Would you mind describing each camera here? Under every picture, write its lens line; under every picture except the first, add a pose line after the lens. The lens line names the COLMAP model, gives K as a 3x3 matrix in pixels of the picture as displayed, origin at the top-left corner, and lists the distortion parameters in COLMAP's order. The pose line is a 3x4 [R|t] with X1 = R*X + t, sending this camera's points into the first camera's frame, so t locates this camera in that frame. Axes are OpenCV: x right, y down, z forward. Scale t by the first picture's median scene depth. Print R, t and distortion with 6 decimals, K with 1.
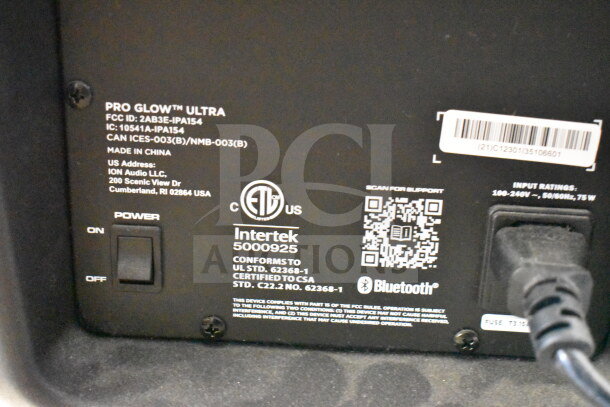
lens RADIAL K [[955.8, 0, 303.8], [0, 955.8, 203.7], [0, 0, 1]] dist [-0.069003, 0.000000]
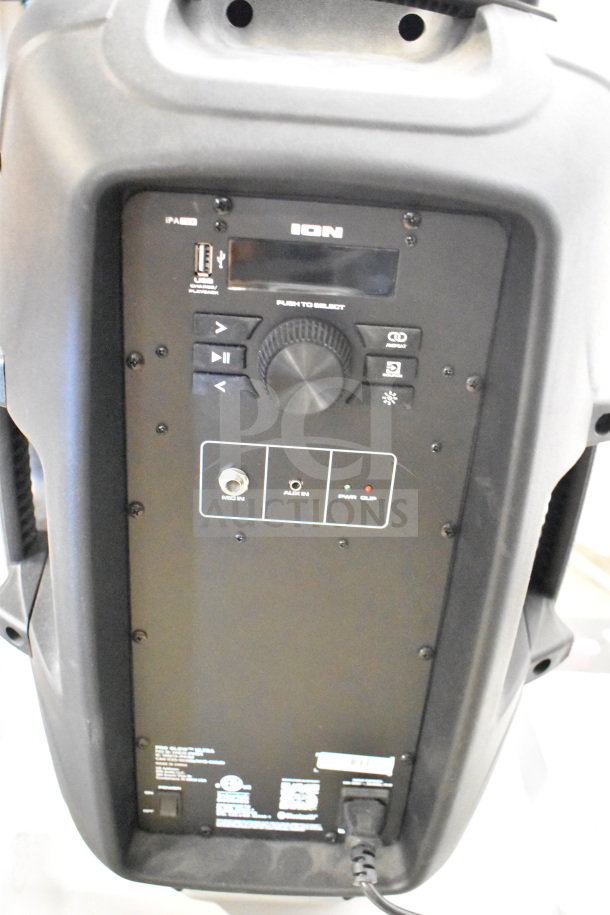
lens RADIAL K [[875.2, 0, 307.1], [0, 875.2, 456.8], [0, 0, 1]] dist [-0.078770, 0.000000]
pose [[0.998543, 0.013293, 0.052298, 0.012170], [-0.017996, 0.995734, 0.090503, -0.874485], [-0.050872, -0.091312, 0.994522, -0.792625]]
